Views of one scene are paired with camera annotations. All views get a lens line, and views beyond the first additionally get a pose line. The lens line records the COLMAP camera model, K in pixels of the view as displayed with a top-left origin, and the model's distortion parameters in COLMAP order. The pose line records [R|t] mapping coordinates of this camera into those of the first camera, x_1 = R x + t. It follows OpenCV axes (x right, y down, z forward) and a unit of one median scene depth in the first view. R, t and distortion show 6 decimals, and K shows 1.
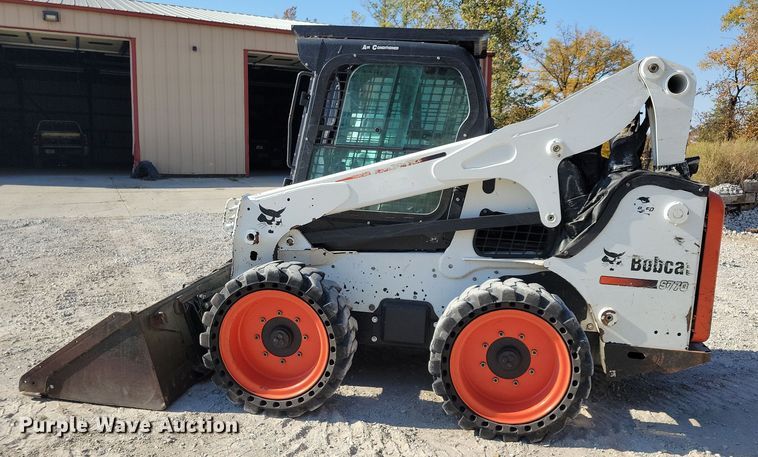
lens RADIAL K [[624.7, 0, 398.8], [0, 624.7, 228.4], [0, 0, 1]] dist [0.049385, 0.002107]
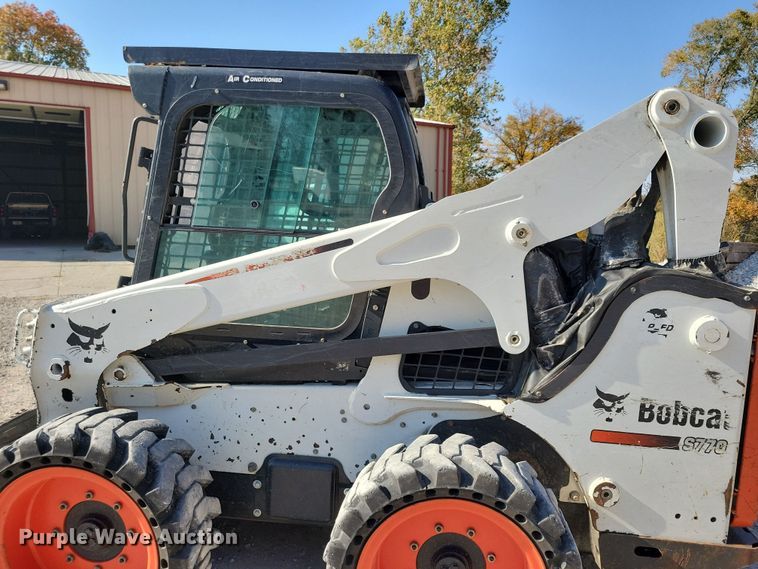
lens RADIAL K [[581.6, 0, 395.3], [0, 581.6, 280.7], [0, 0, 1]] dist [0.062294, -0.045882]
pose [[0.999064, -0.008660, 0.042373, 0.094627], [0.009417, 0.999799, -0.017701, -0.067726], [-0.042212, 0.018084, 0.998945, 0.399950]]
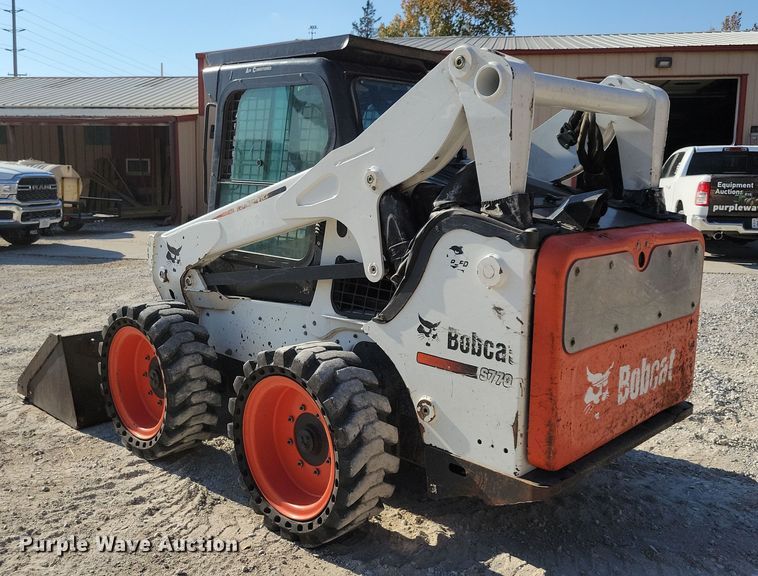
lens RADIAL K [[733.8, 0, 379.0], [0, 733.8, 288.0], [0, 0, 1]] dist [0.045374, 0.002607]
pose [[0.811419, 0.068057, -0.580489, 0.771394], [-0.070185, 0.997356, 0.018825, -0.011725], [0.580236, 0.025466, 0.814050, 0.269457]]
